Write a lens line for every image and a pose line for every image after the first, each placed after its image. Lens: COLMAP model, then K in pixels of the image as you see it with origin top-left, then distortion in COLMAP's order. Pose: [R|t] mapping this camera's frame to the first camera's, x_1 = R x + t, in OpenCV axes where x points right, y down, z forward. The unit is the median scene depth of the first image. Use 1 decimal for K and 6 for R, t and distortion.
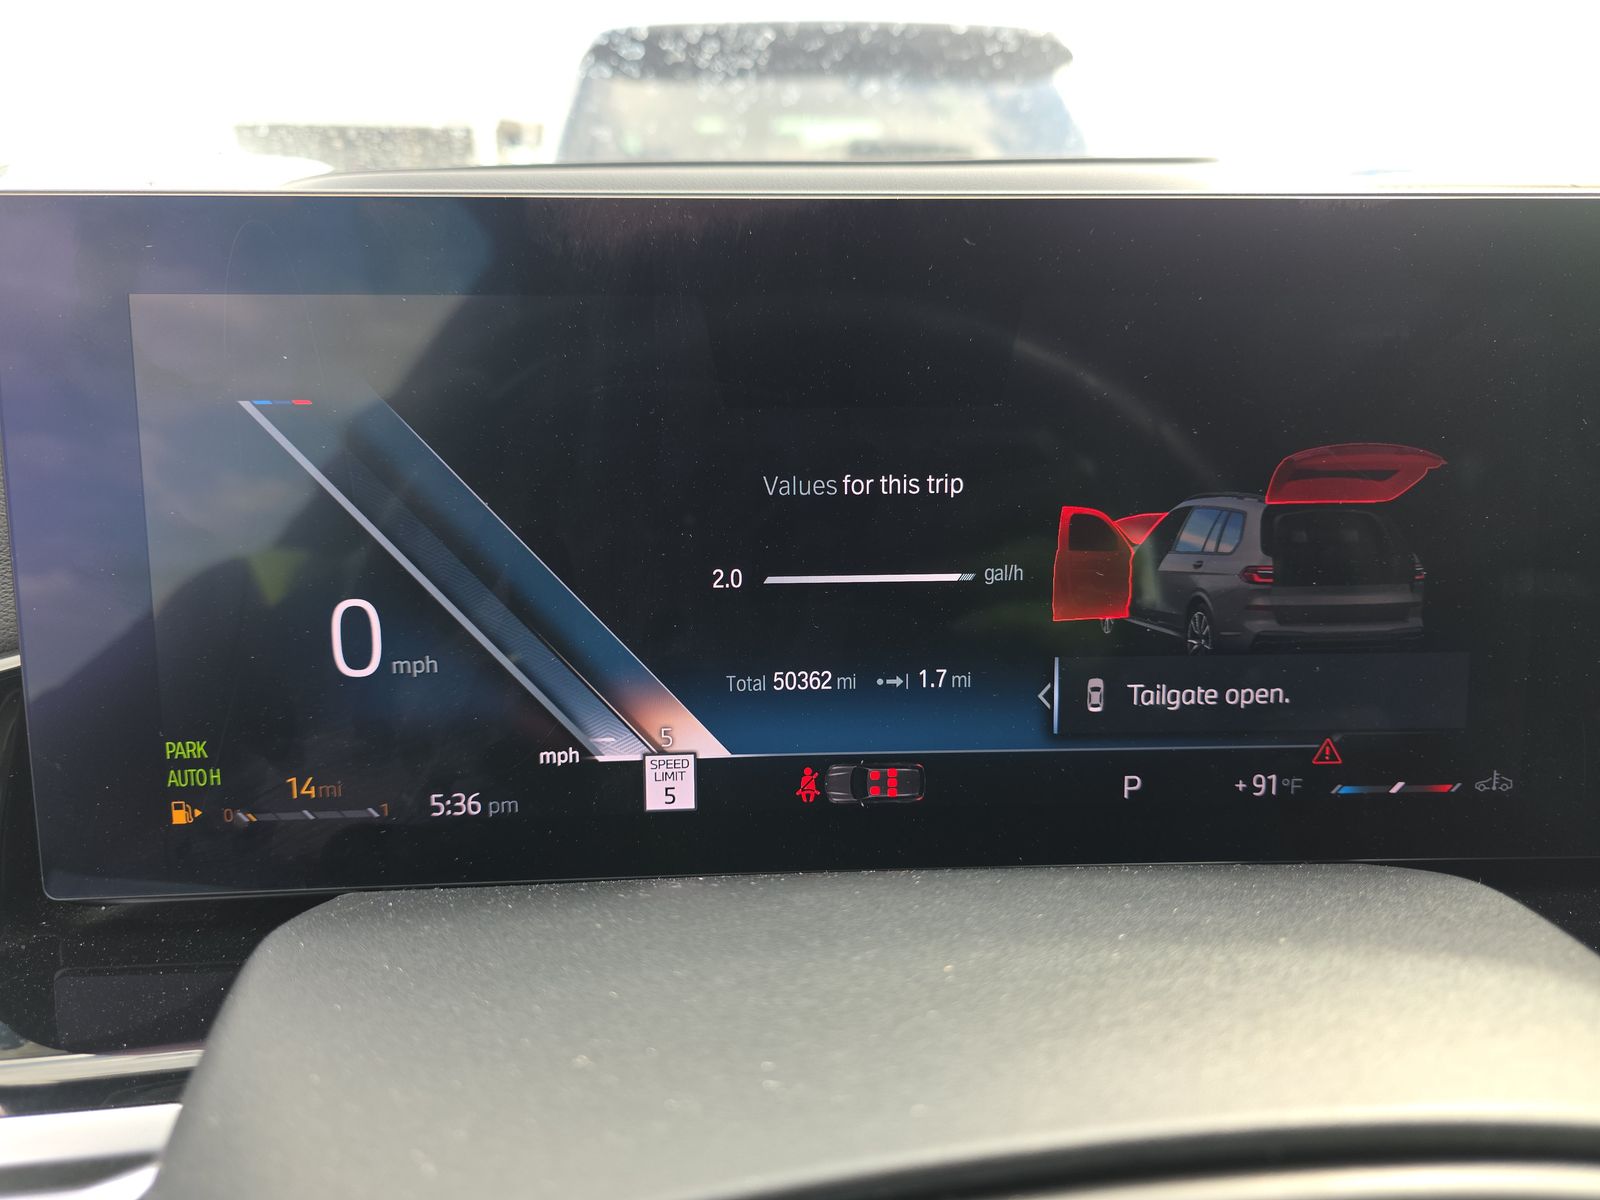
lens RADIAL K [[1083.4, 0, 797.3], [0, 1083.4, 606.3], [0, 0, 1]] dist [0.005528, -0.008075]
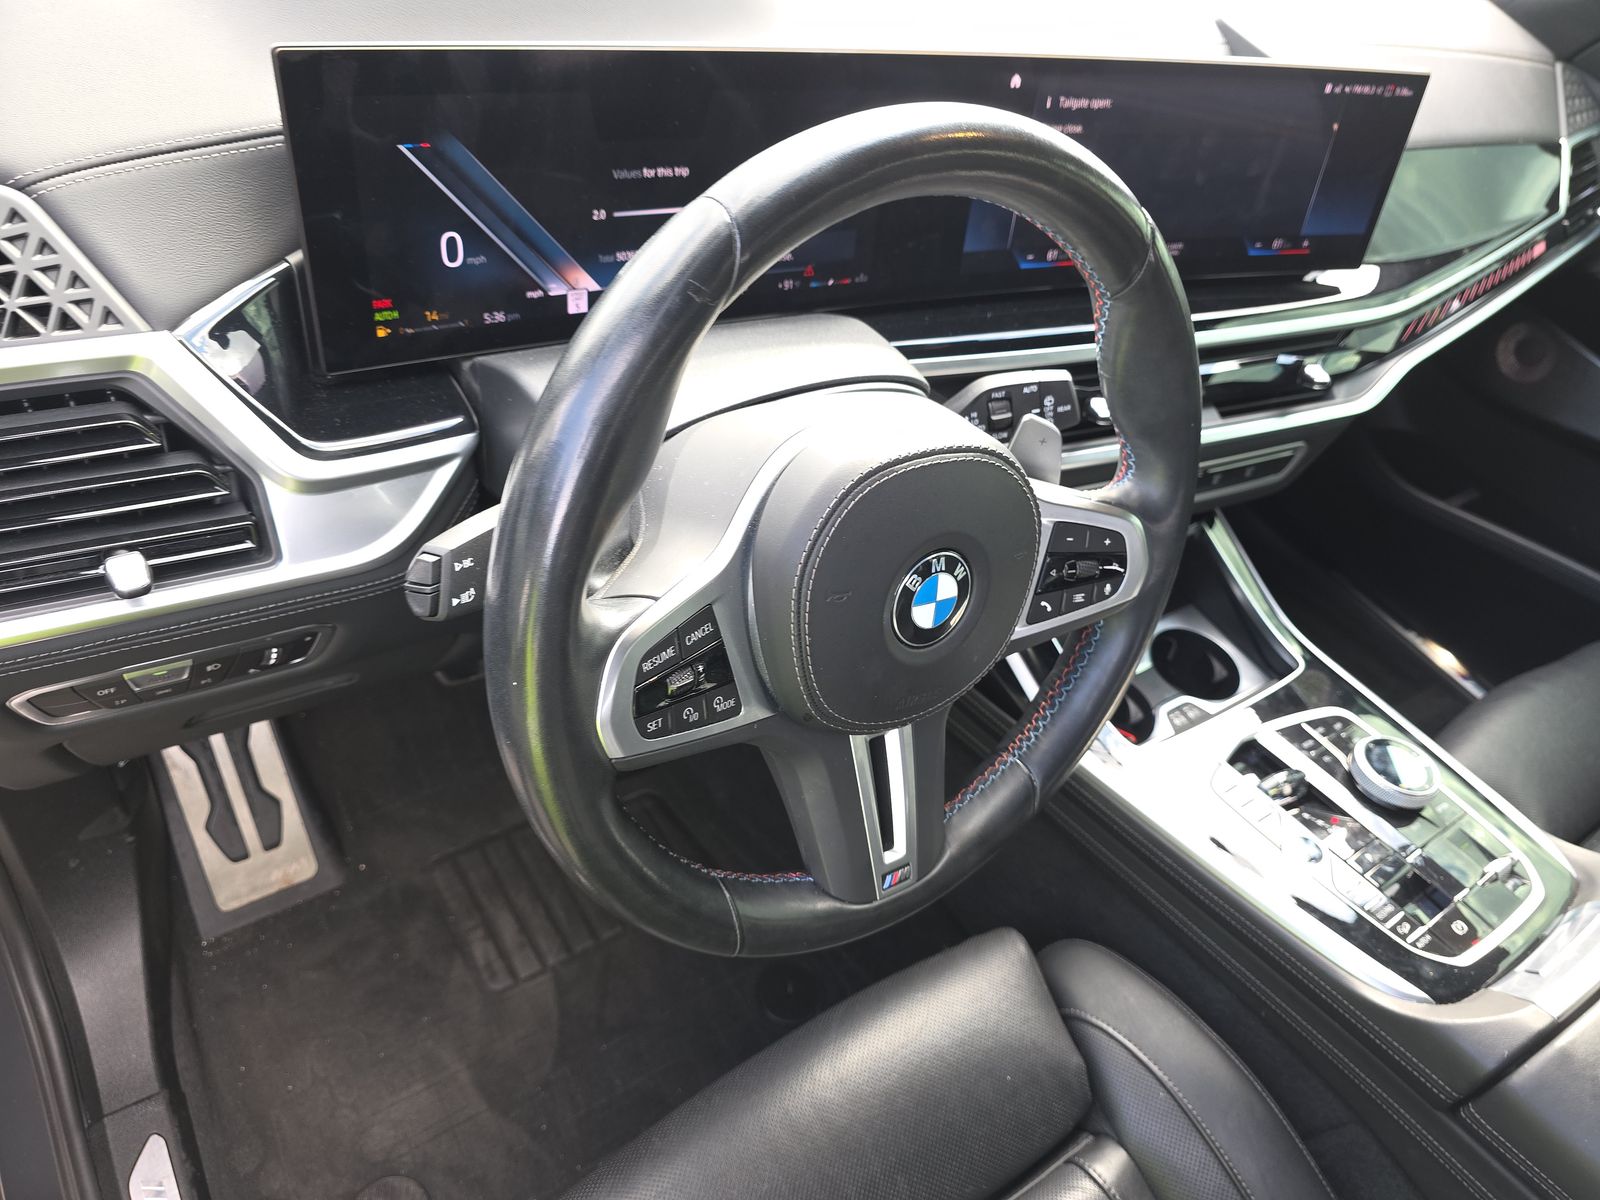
lens RADIAL K [[1083.4, 0, 804.7], [0, 1083.4, 607.4], [0, 0, 1]] dist [0.005528, -0.008075]
pose [[0.869275, -0.201385, 0.451448, -0.931959], [-0.053429, 0.869628, 0.490807, -0.474641], [-0.491433, -0.450767, 0.745186, -1.416554]]
